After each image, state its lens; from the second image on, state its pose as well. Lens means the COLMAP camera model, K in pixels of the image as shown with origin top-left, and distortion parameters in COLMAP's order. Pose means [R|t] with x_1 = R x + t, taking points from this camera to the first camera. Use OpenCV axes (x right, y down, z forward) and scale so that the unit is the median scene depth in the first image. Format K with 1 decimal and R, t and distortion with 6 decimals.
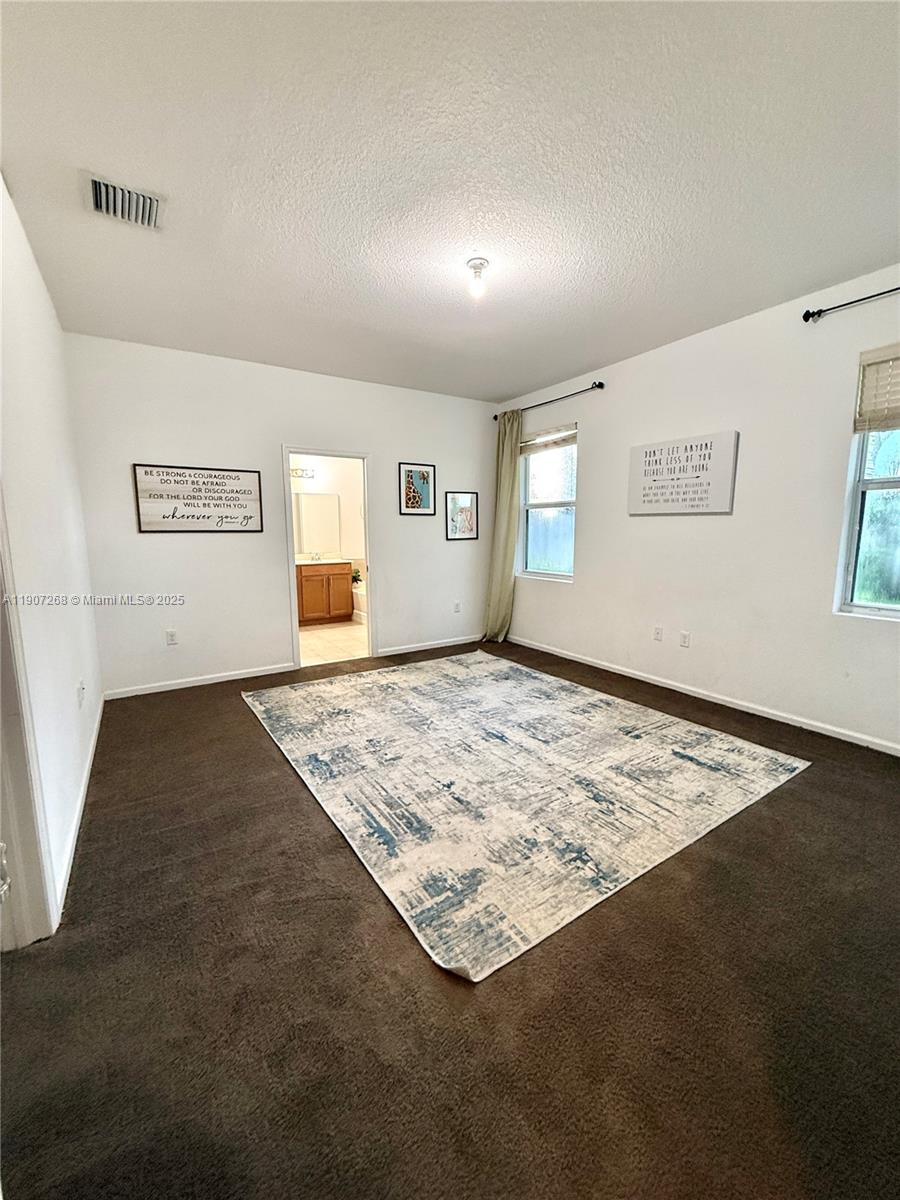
lens RADIAL K [[477.9, 0, 446.6], [0, 477.9, 597.7], [0, 0, 1]] dist [0.000610, -0.000330]
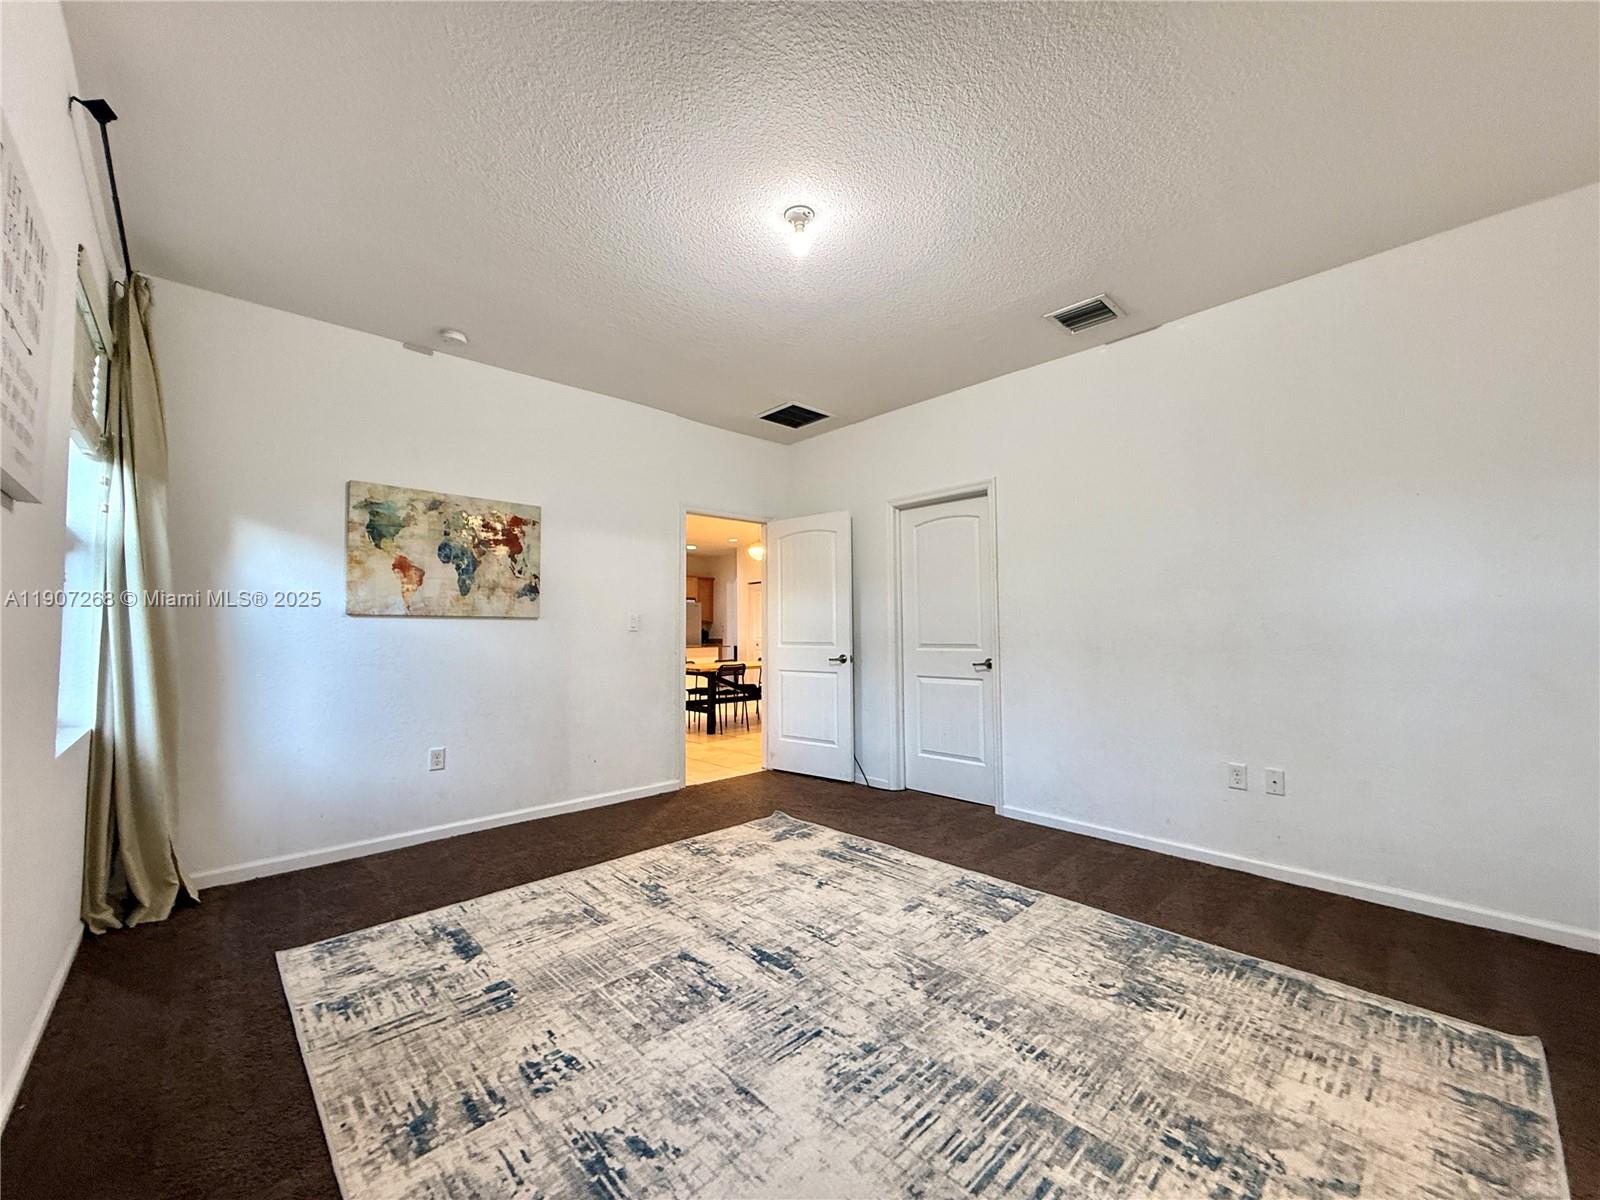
lens RADIAL K [[637.2, 0, 800.4], [0, 637.2, 610.4], [0, 0, 1]] dist [0.000610, -0.000330]
pose [[-0.982638, 0.005877, -0.185442, 0.210103], [-0.014321, 0.994114, 0.107393, -0.185709], [0.184982, 0.108184, -0.976769, 1.715119]]
